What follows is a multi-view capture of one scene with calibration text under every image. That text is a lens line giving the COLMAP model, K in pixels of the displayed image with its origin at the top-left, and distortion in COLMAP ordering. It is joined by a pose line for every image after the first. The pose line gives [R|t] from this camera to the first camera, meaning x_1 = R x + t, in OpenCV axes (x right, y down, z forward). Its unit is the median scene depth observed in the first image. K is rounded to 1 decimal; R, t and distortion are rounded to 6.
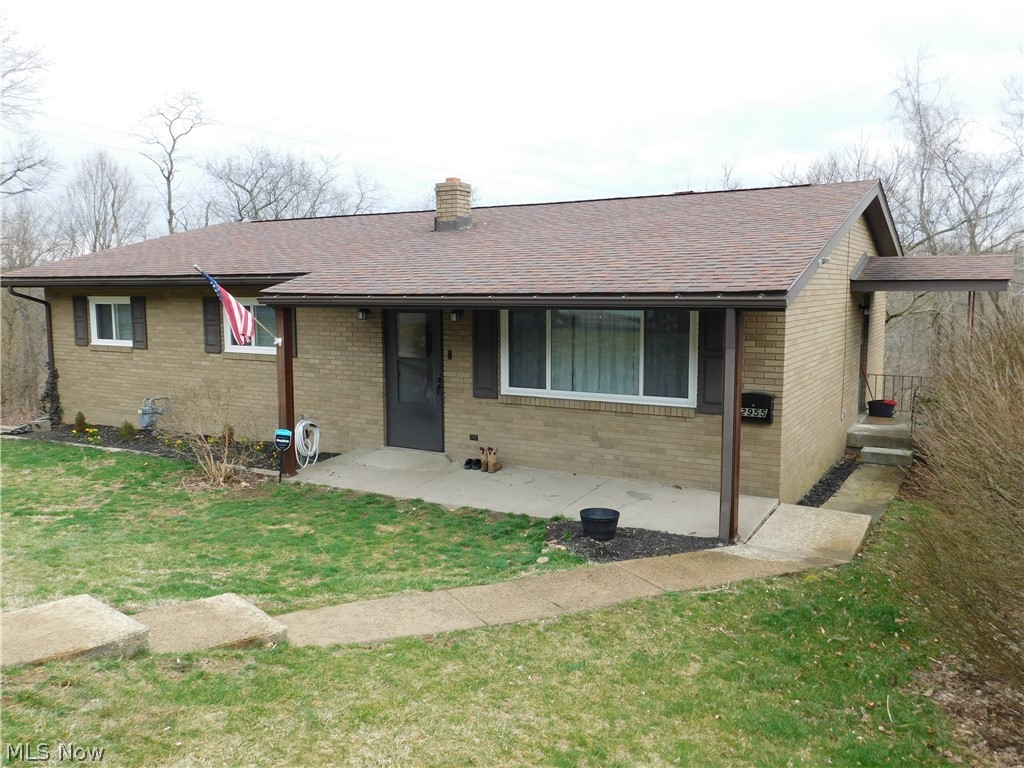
lens RADIAL K [[831.9, 0, 512.0], [0, 831.9, 384.0], [0, 0, 1]] dist [0.008761, 0.002360]
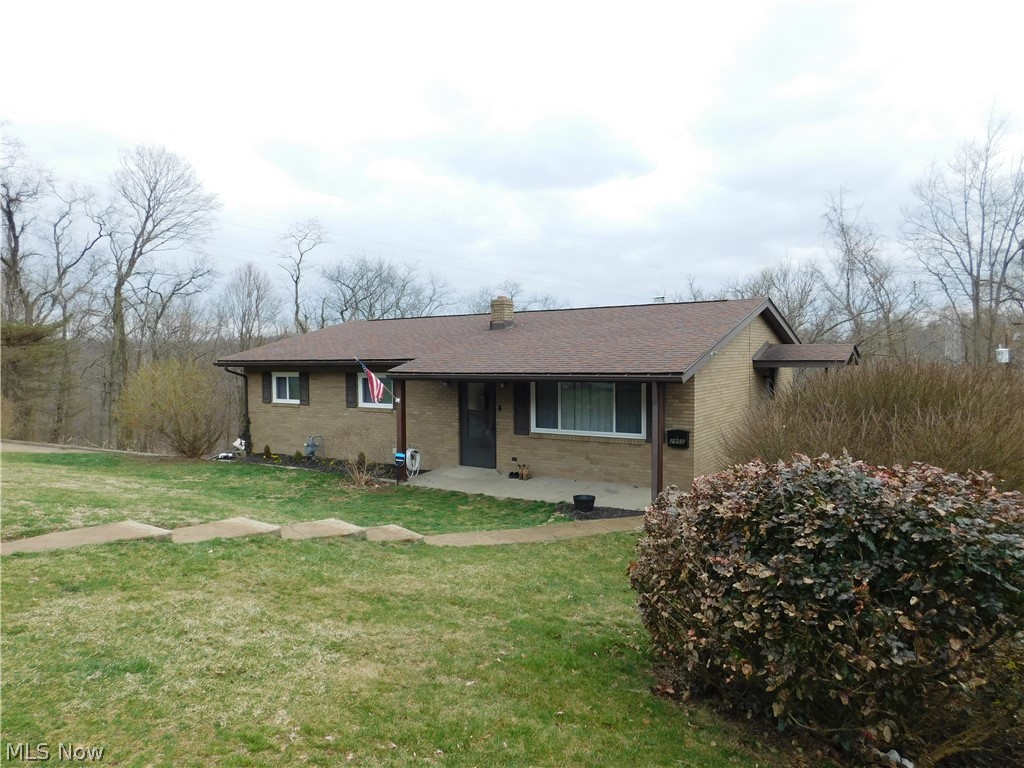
lens RADIAL K [[677.6, 0, 512.0], [0, 677.6, 384.0], [0, 0, 1]] dist [-0.075519, 0.000003]
pose [[0.998445, -0.004451, -0.055571, 0.023491], [0.000401, 0.997355, -0.072678, 0.014058], [0.055747, 0.072543, 0.995806, -0.328470]]
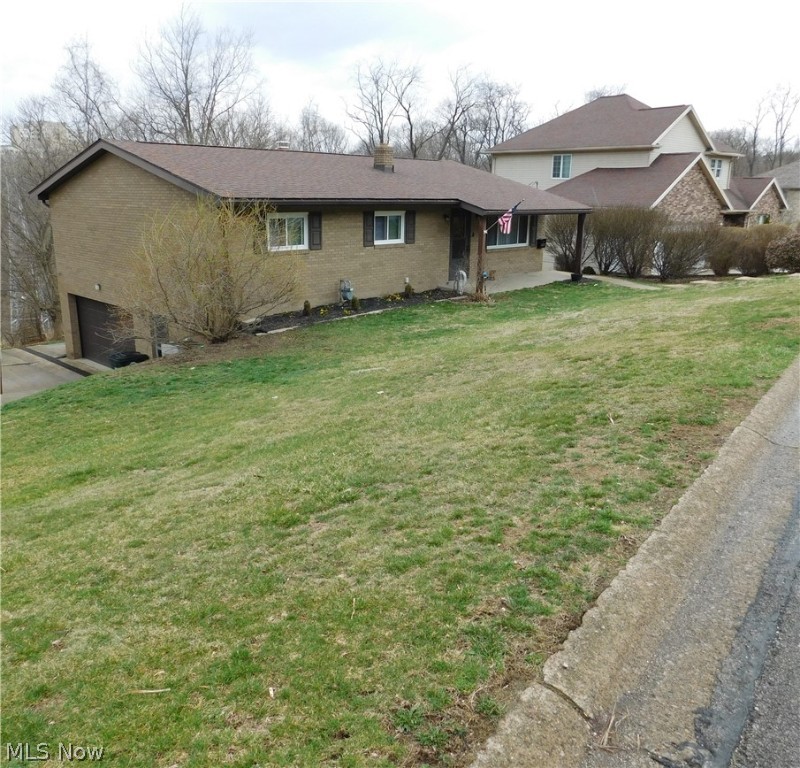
lens RADIAL K [[680.7, 0, 400.0], [0, 680.7, 384.0], [0, 0, 1]] dist [0.000504, 0.000057]
pose [[0.196870, -0.250402, 0.947914, -2.057689], [0.108006, 0.966490, 0.232877, -0.098837], [-0.974462, 0.056534, 0.217318, 0.808339]]
